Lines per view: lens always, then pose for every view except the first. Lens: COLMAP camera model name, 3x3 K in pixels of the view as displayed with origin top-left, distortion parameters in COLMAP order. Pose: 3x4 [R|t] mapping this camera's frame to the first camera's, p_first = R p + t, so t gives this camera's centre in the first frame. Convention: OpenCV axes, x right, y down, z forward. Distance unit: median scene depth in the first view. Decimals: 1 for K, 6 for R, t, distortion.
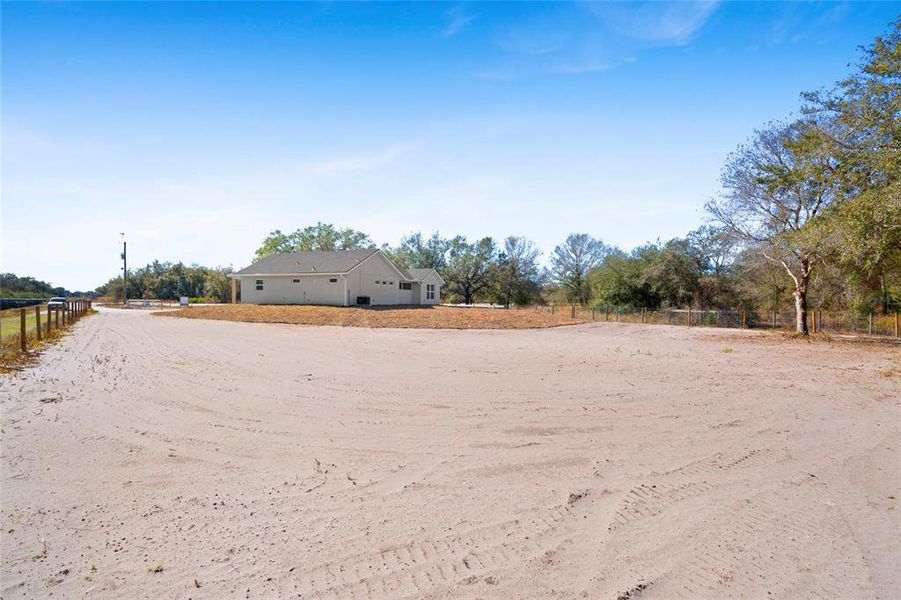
lens RADIAL K [[415.0, 0, 449.8], [0, 415.0, 297.3], [0, 0, 1]] dist [0.000352, 0.000553]
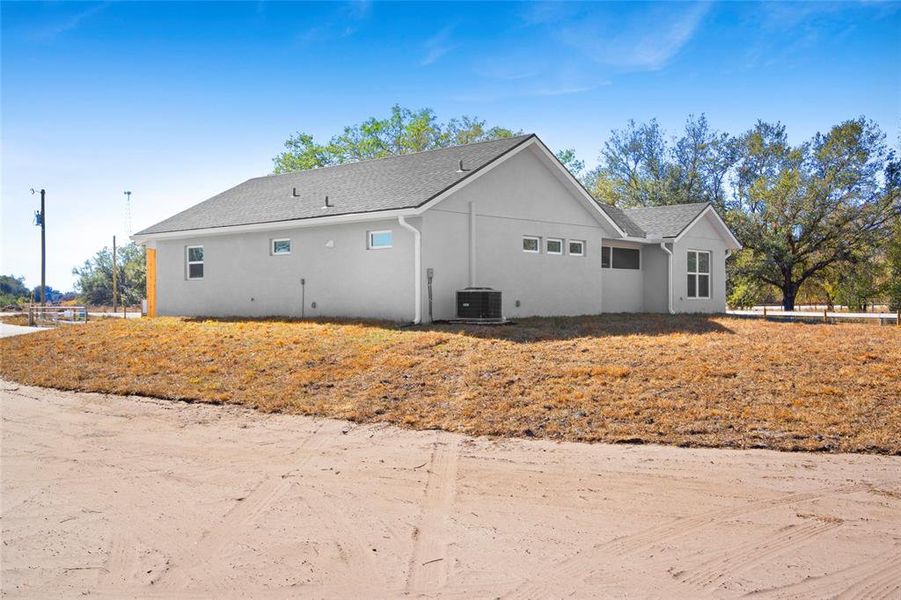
lens RADIAL K [[791.9, 0, 450.5], [0, 791.9, 300.0], [0, 0, 1]] dist [-0.003661, 0.000814]
pose [[0.951792, -0.011786, -0.306517, -0.032637], [0.013930, 0.999891, 0.004807, 0.000903], [0.306427, -0.008845, 0.951853, 0.271266]]
